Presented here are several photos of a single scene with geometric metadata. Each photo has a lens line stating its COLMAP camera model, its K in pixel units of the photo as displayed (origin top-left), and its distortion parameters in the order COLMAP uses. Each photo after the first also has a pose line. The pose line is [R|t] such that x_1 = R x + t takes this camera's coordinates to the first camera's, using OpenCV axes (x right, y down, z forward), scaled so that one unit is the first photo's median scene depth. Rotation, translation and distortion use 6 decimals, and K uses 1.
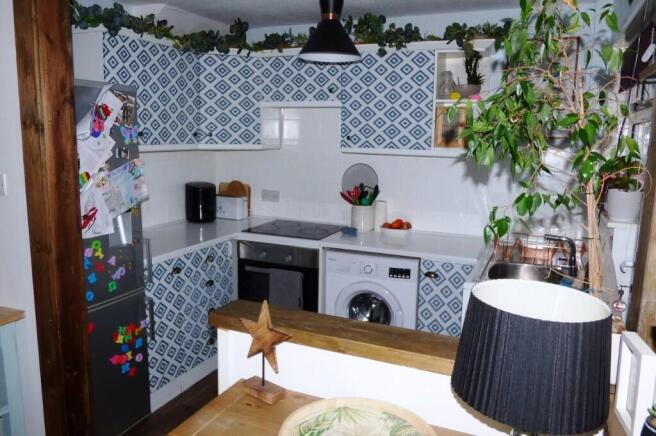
lens RADIAL K [[513.6, 0, 327.2], [0, 513.6, 218.1], [0, 0, 1]] dist [-0.045275, -0.005508]
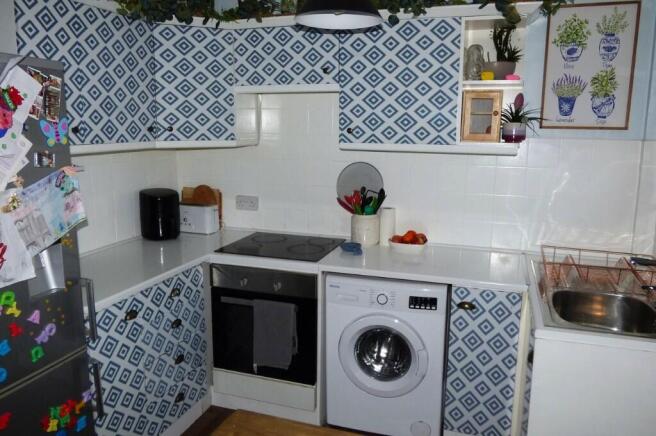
lens RADIAL K [[513.6, 0, 328.1], [0, 513.6, 217.0], [0, 0, 1]] dist [-0.045275, -0.005508]
pose [[0.996327, -0.026636, 0.081381, -0.061653], [0.025210, 0.999511, 0.018497, -0.040945], [-0.081833, -0.016377, 0.996511, 0.224767]]
